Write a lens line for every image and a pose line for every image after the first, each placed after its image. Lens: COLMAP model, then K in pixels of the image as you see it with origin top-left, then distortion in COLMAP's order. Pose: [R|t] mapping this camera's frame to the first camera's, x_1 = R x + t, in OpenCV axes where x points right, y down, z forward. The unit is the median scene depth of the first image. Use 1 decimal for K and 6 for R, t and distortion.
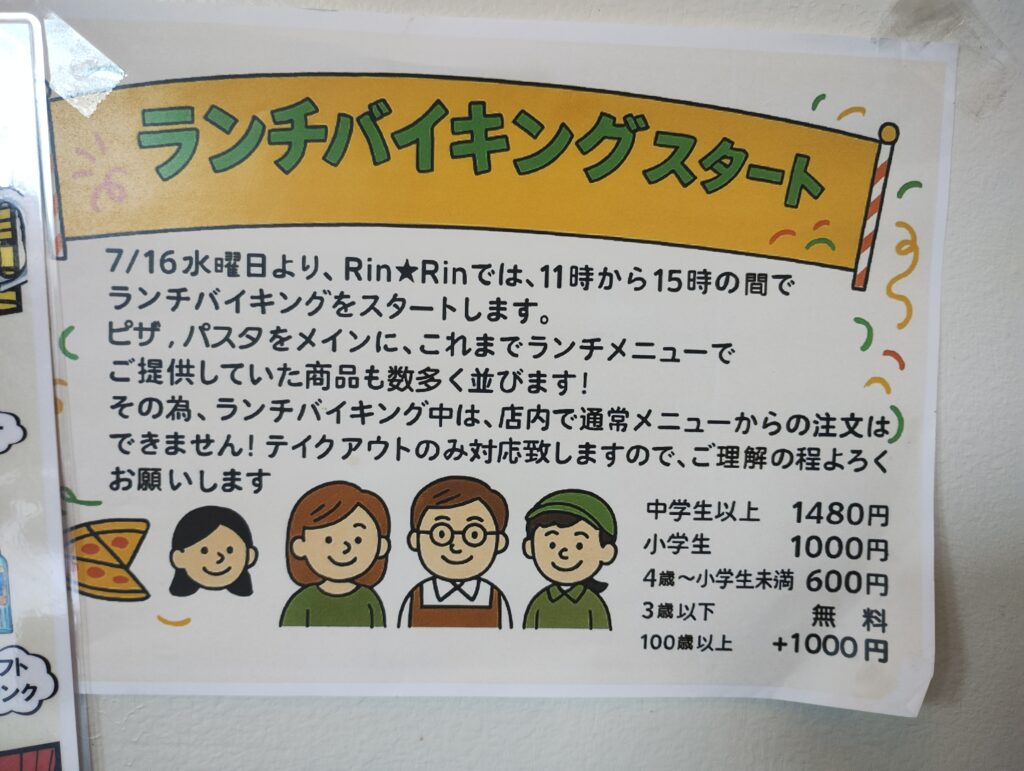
lens RADIAL K [[866.5, 0, 549.2], [0, 866.5, 363.6], [0, 0, 1]] dist [0.041983, -0.073700]
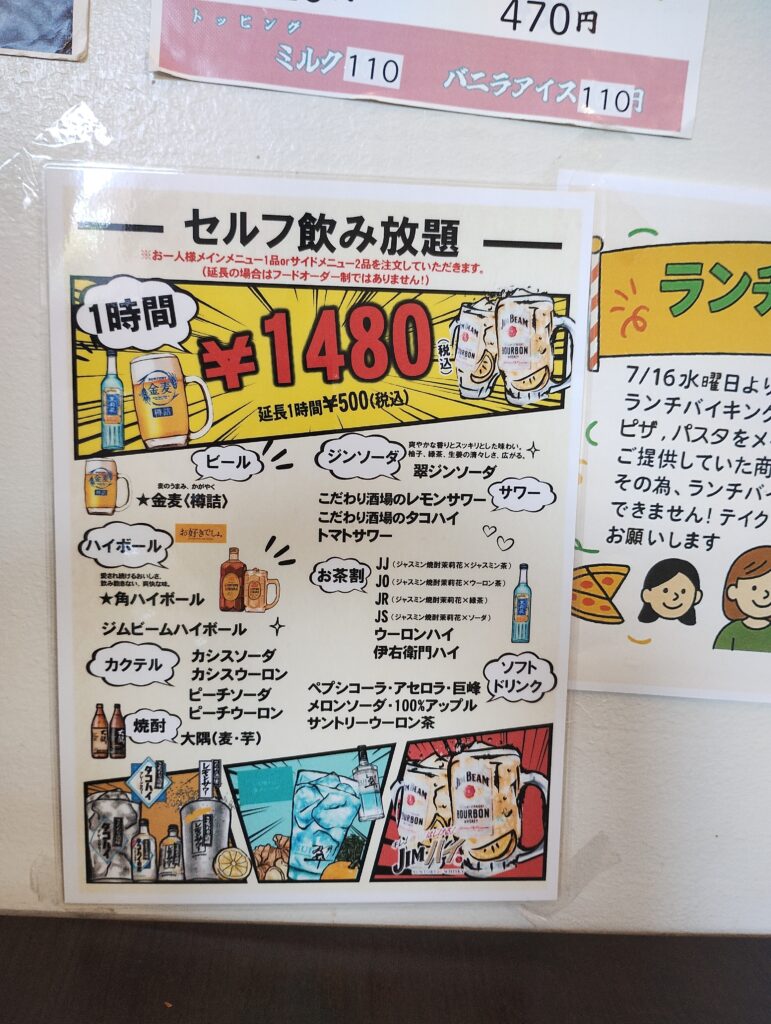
lens RADIAL K [[866.5, 0, 383.9], [0, 866.5, 509.4], [0, 0, 1]] dist [0.041983, -0.073700]
pose [[0.998417, 0.053507, 0.017342, -0.880671], [-0.054446, 0.996759, 0.059220, 0.031611], [-0.014117, -0.060070, 0.998094, -0.351881]]
